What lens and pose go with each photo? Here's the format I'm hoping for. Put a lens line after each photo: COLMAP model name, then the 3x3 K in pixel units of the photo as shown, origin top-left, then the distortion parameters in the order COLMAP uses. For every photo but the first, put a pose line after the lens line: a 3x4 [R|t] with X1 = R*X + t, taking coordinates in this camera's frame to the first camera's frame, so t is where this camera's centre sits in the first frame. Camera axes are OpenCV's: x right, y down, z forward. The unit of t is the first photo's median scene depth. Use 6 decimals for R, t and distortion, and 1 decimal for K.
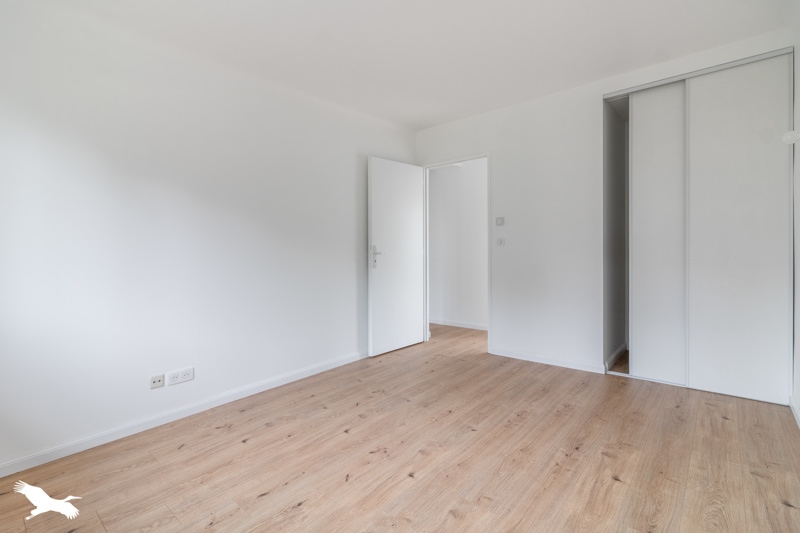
lens RADIAL K [[371.5, 0, 400.0], [0, 371.5, 265.8], [0, 0, 1]] dist [-0.000270, 0.000044]
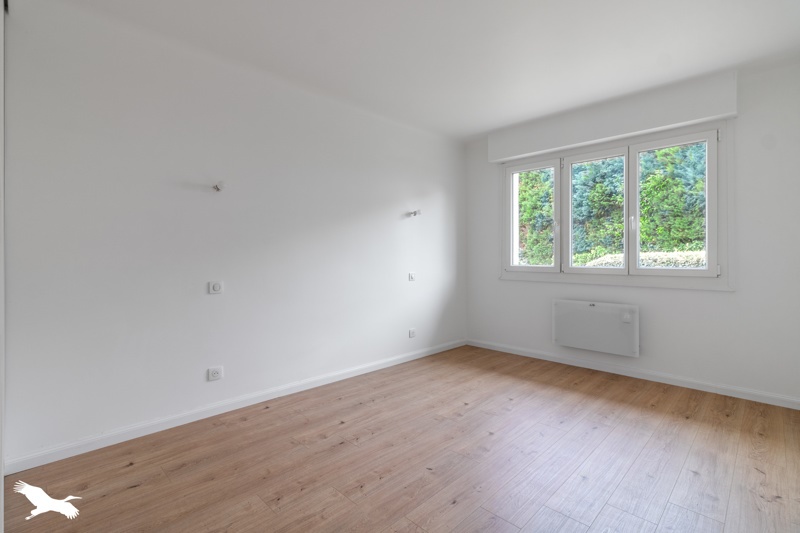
lens RADIAL K [[371.5, 0, 399.8], [0, 371.5, 263.4], [0, 0, 1]] dist [-0.000270, 0.000044]
pose [[-0.997376, 0.021896, 0.069004, 0.215849], [0.026457, 0.997476, 0.065887, -0.100108], [-0.067387, 0.067540, -0.995438, 1.999516]]
